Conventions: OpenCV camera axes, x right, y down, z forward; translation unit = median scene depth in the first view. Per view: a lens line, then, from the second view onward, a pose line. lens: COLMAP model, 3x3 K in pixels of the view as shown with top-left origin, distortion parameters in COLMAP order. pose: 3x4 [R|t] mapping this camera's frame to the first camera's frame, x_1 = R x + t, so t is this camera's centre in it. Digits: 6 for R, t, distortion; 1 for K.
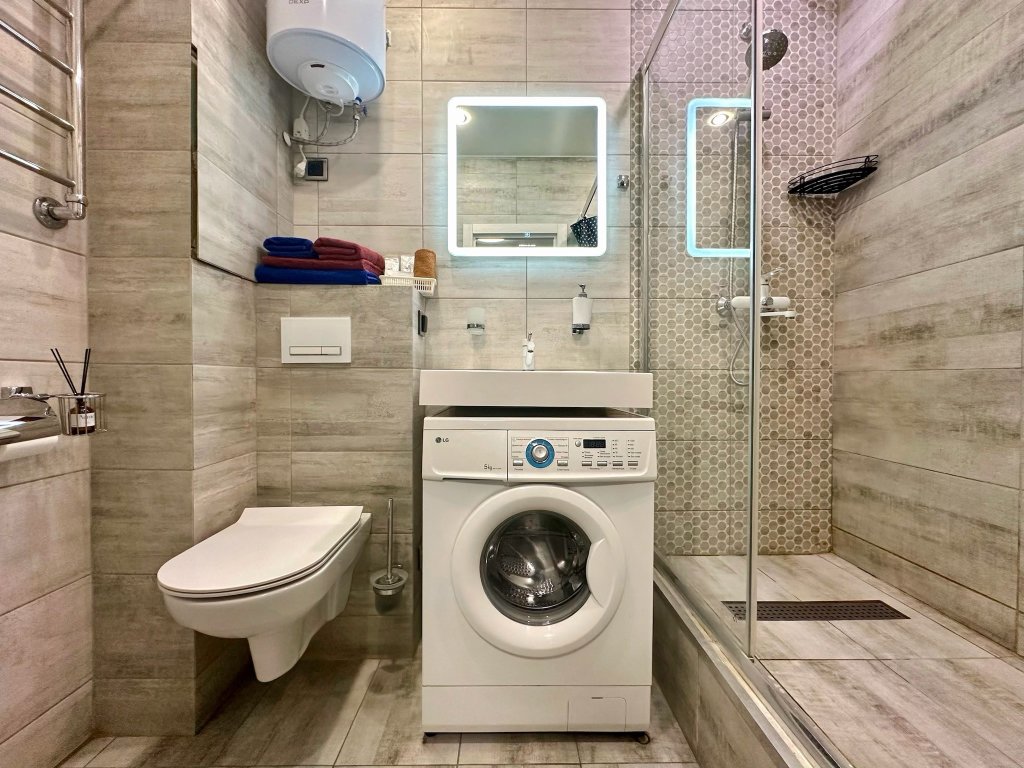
lens RADIAL K [[411.2, 0, 512.0], [0, 411.2, 384.0], [0, 0, 1]] dist [-0.000240, -0.000065]
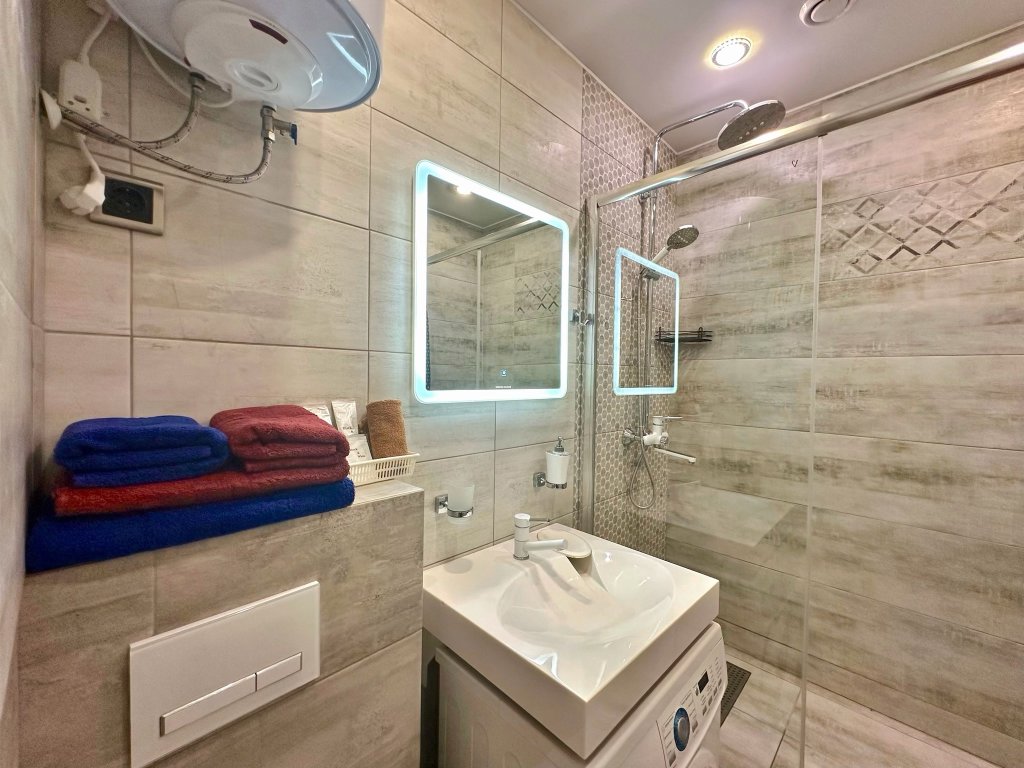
lens RADIAL K [[411.2, 0, 512.0], [0, 411.2, 384.0], [0, 0, 1]] dist [-0.000240, -0.000065]
pose [[0.714394, -0.001833, 0.699742, -0.502282], [-0.007948, 0.999911, 0.010734, -0.355124], [-0.699699, -0.013230, 0.714315, 0.439713]]
